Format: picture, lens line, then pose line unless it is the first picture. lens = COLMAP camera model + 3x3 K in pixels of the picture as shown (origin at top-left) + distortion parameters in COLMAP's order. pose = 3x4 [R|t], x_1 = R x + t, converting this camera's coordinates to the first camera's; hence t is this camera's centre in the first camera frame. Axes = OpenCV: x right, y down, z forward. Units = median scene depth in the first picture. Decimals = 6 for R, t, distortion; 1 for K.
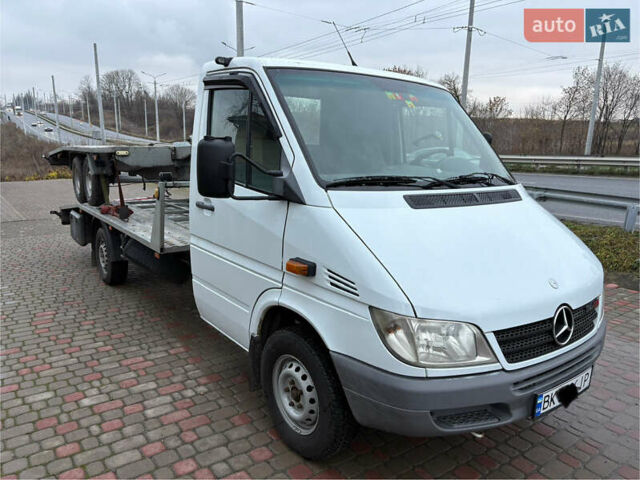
lens RADIAL K [[485.1, 0, 317.2], [0, 485.1, 242.8], [0, 0, 1]] dist [0.043694, -0.042628]
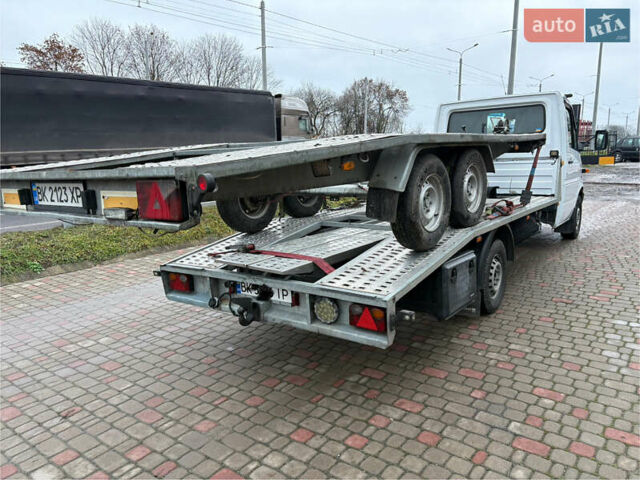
lens RADIAL K [[485.1, 0, 321.6], [0, 485.1, 245.1], [0, 0, 1]] dist [0.043694, -0.042628]
pose [[-0.299461, -0.183896, 0.936219, -1.003827], [0.207843, 0.945111, 0.252124, -0.256018], [-0.931195, 0.270088, -0.244802, 1.341990]]
